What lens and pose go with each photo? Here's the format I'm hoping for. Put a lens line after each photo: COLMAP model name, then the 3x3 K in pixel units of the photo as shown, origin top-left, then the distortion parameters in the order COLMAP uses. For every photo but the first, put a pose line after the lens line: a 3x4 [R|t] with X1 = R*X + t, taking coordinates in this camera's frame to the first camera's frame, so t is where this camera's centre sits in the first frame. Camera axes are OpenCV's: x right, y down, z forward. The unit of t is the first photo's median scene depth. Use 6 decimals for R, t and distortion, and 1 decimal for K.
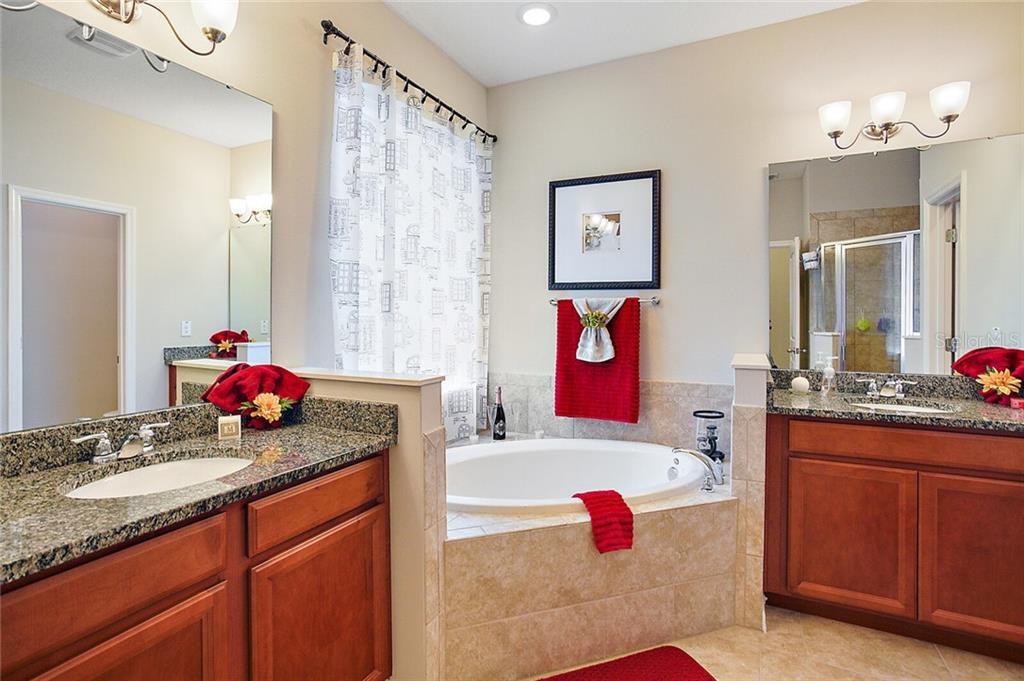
lens RADIAL K [[511.5, 0, 515.5], [0, 511.5, 313.2], [0, 0, 1]] dist [-0.058602, 0.022101]
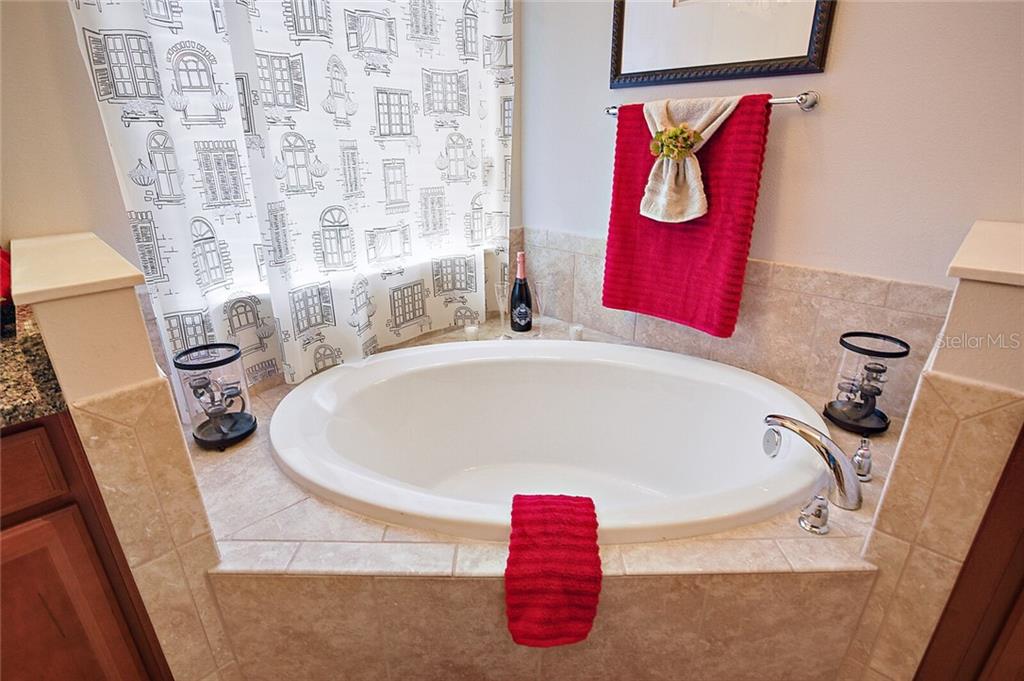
lens RADIAL K [[511.5, 0, 506.1], [0, 511.5, 340.2], [0, 0, 1]] dist [-0.058602, 0.022101]
pose [[0.943080, 0.108133, -0.314496, 0.177435], [0.012734, 0.933229, 0.359057, 0.014611], [0.332323, -0.342624, 0.878732, 0.411986]]
